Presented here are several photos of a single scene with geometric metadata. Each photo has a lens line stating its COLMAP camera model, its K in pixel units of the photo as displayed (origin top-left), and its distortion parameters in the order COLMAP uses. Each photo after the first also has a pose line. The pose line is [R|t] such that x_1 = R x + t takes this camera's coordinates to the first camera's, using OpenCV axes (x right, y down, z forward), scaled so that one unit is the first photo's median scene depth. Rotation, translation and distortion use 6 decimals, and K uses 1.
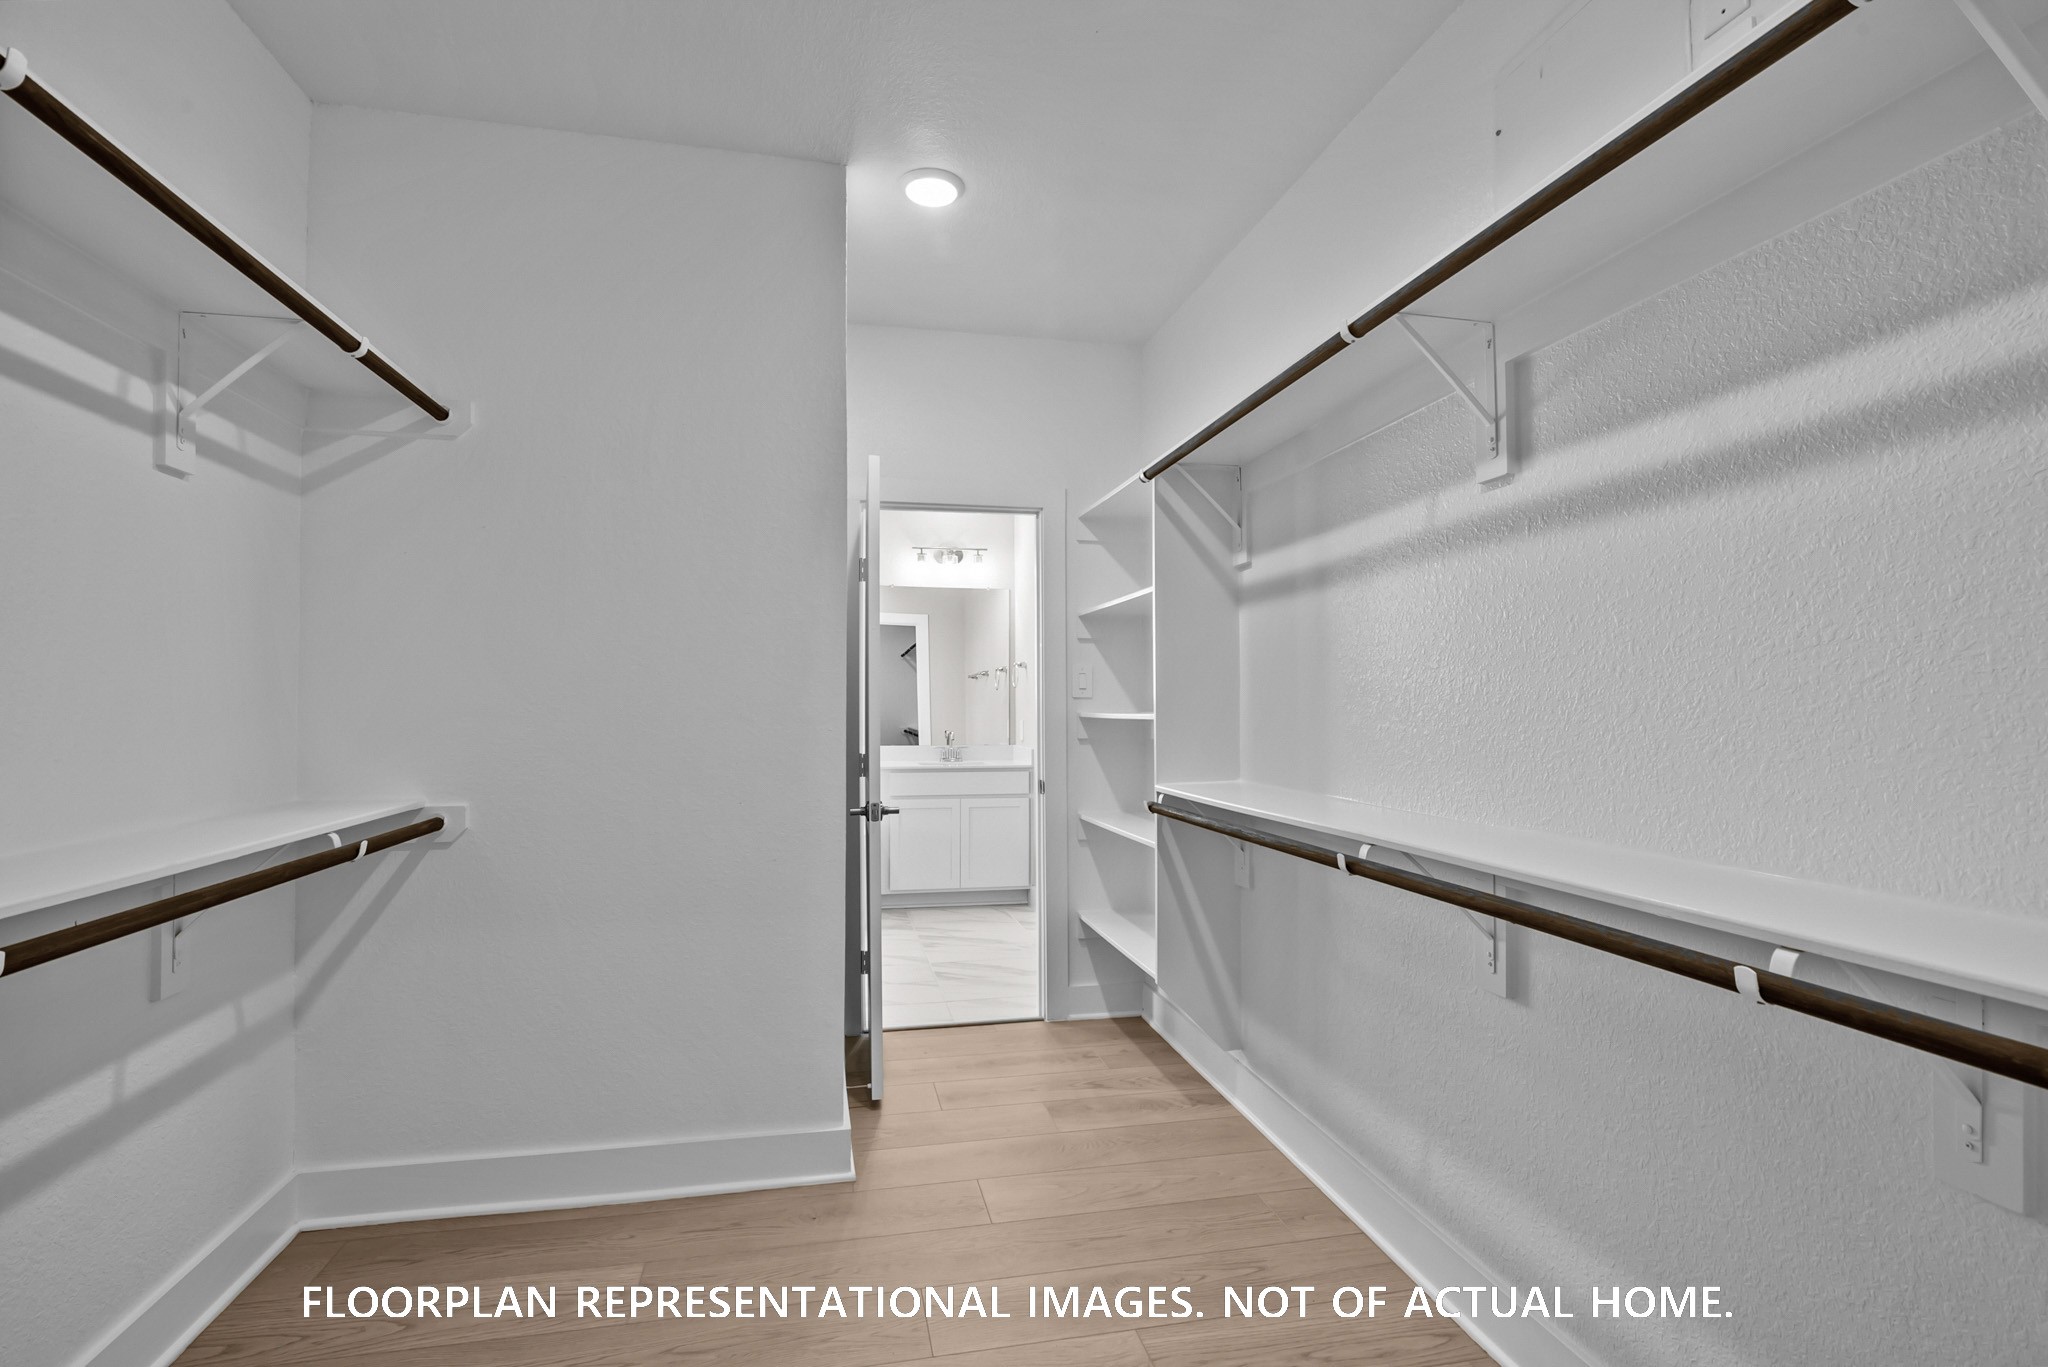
lens RADIAL K [[952.1, 0, 1033.5], [0, 952.1, 679.2], [0, 0, 1]] dist [-0.013592, -0.001077]
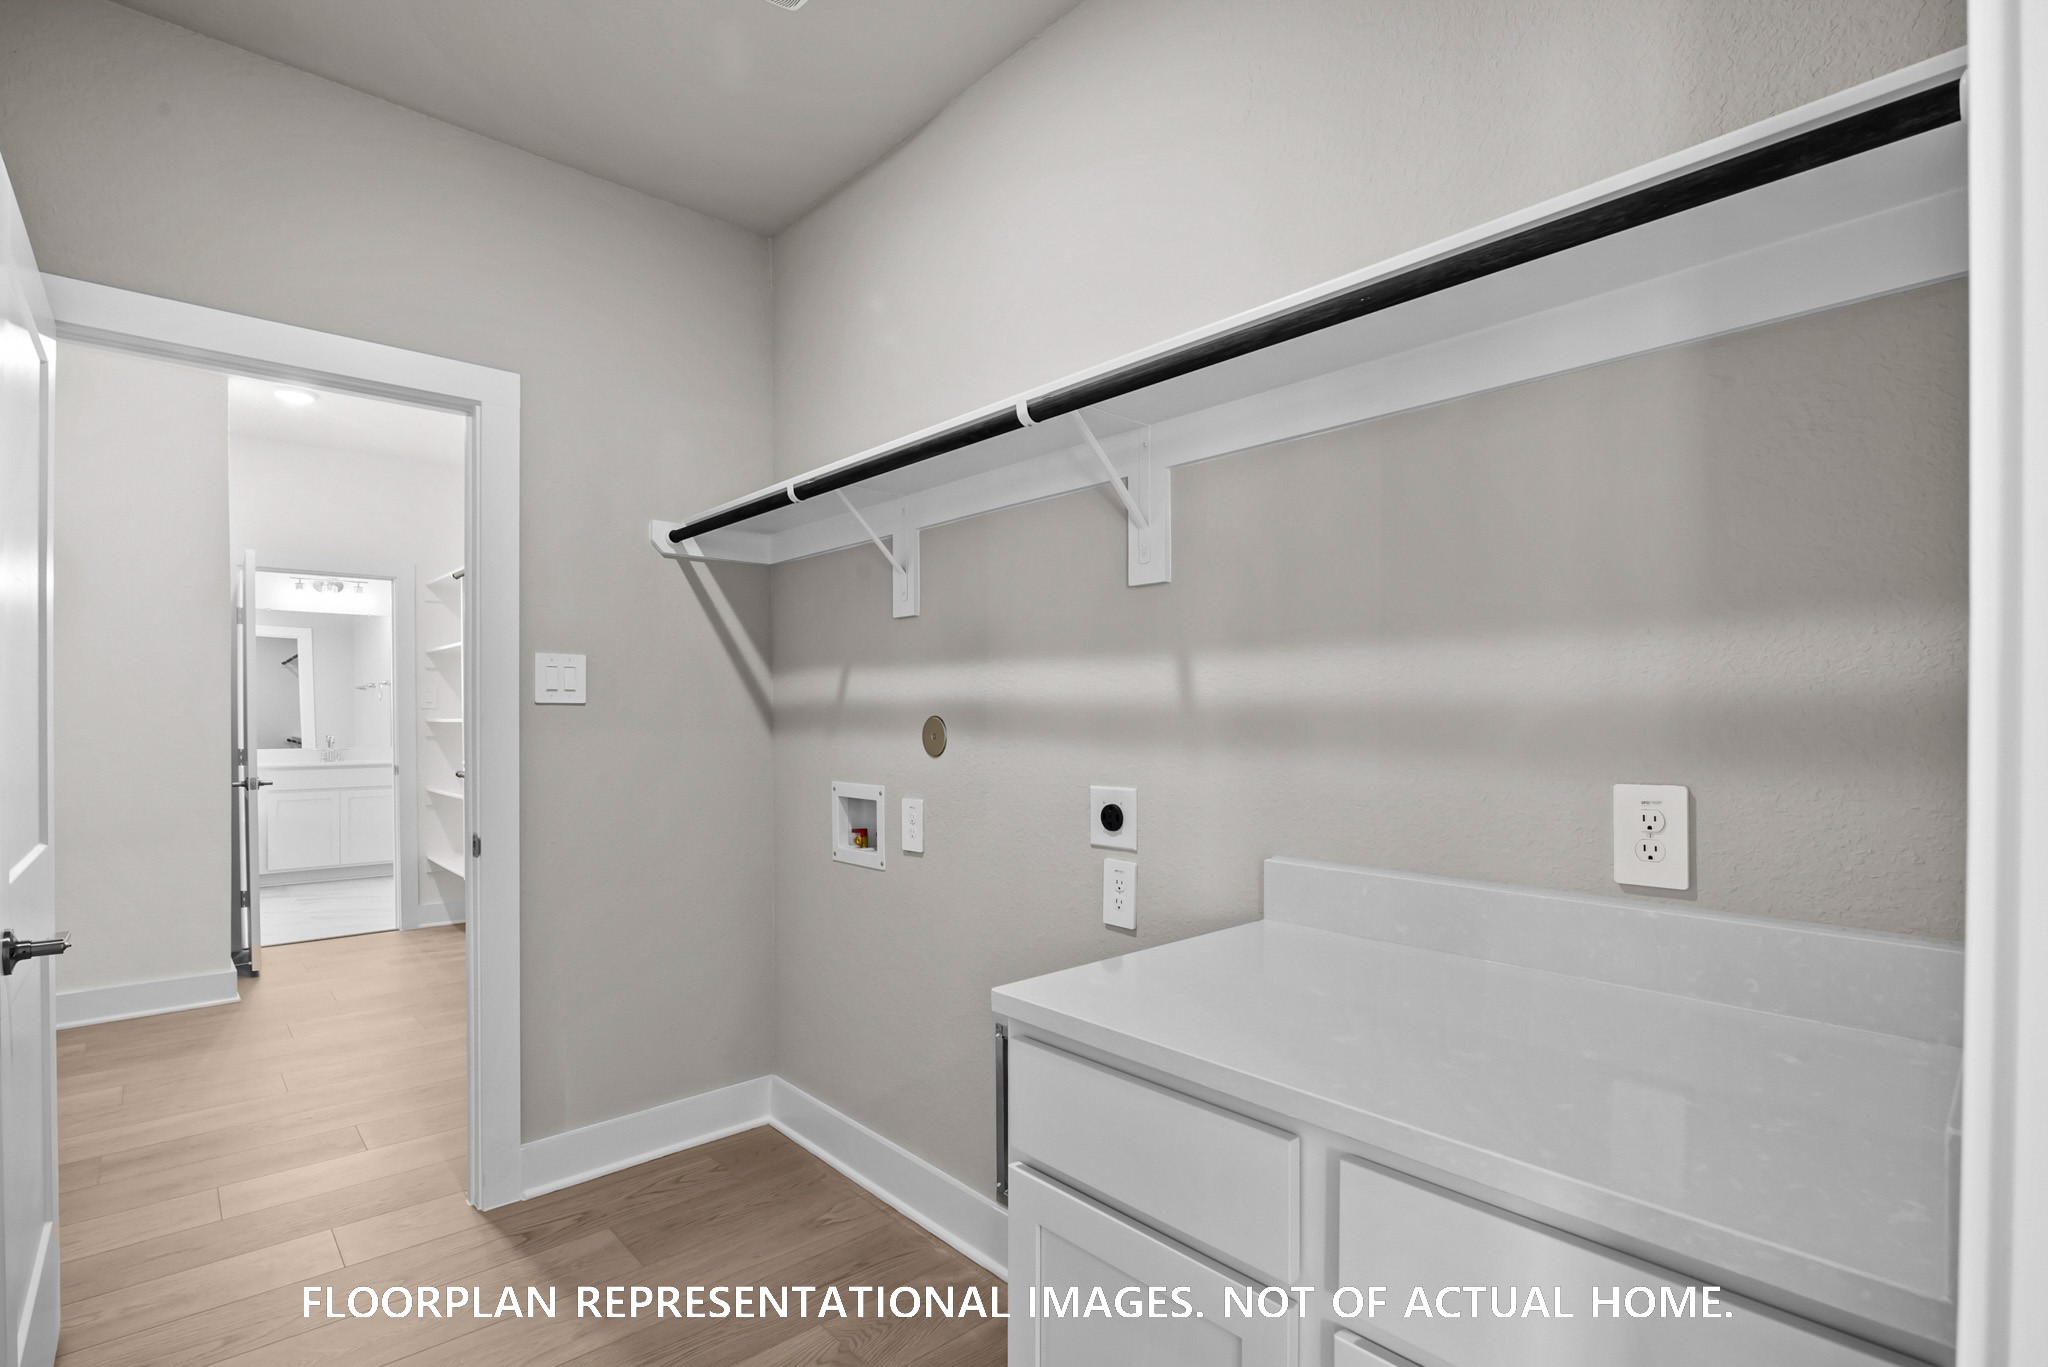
lens RADIAL K [[952.1, 0, 1022.2], [0, 952.1, 701.9], [0, 0, 1]] dist [-0.013592, -0.001077]
pose [[0.866594, -0.002585, 0.499007, 0.115272], [-0.006824, 0.999832, 0.017030, -0.021368], [-0.498967, -0.018164, 0.866430, -0.717616]]
